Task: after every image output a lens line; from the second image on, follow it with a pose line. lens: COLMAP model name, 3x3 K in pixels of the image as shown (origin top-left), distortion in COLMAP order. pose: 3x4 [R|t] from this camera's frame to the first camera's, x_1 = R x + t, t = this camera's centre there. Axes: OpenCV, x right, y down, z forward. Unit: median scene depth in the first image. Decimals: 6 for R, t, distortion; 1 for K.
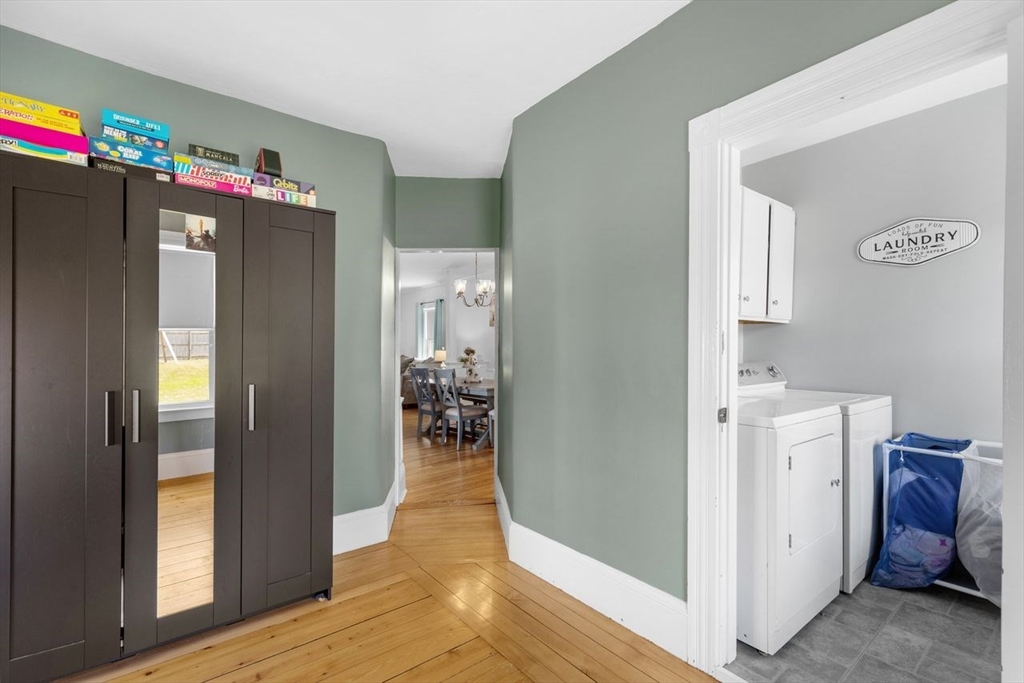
lens RADIAL K [[470.4, 0, 509.9], [0, 470.4, 346.3], [0, 0, 1]] dist [0.011722, 0.000208]
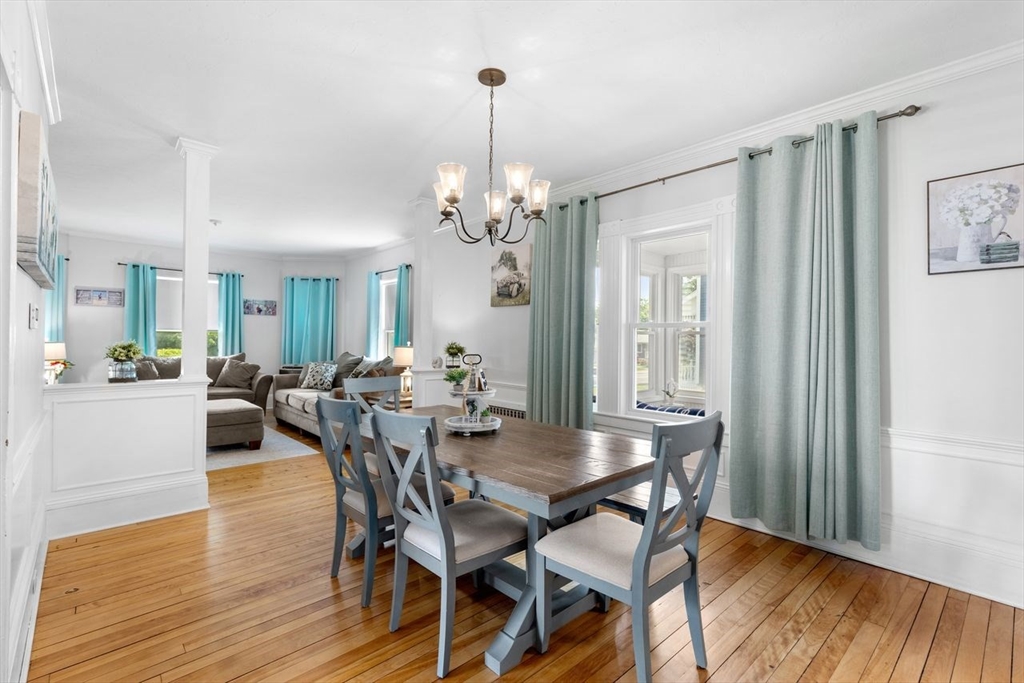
lens RADIAL K [[470.4, 0, 516.4], [0, 470.4, 337.3], [0, 0, 1]] dist [0.011722, 0.000208]
pose [[0.997104, 0.016889, 0.074147, -0.056915], [-0.016273, 0.999828, -0.008897, -0.000854], [-0.074285, 0.007665, 0.997208, 0.446591]]
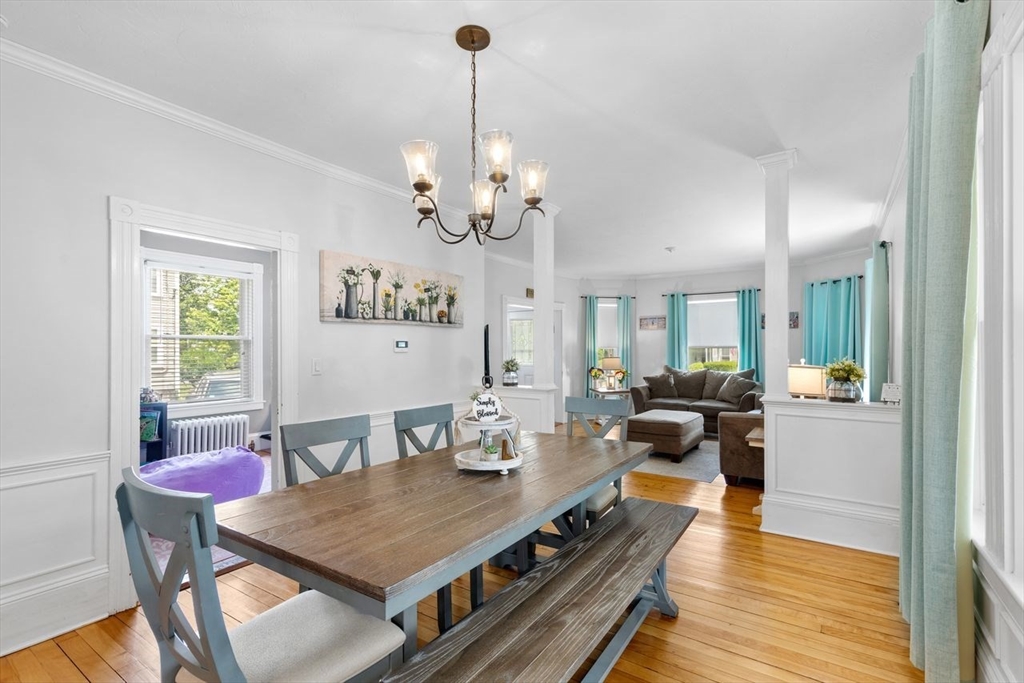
lens RADIAL K [[470.4, 0, 514.3], [0, 470.4, 347.6], [0, 0, 1]] dist [0.011722, 0.000208]
pose [[0.306058, -0.001089, -0.952012, 0.184233], [-0.001668, 0.999997, -0.001680, -0.007515], [0.952011, 0.002103, 0.306056, 0.677948]]
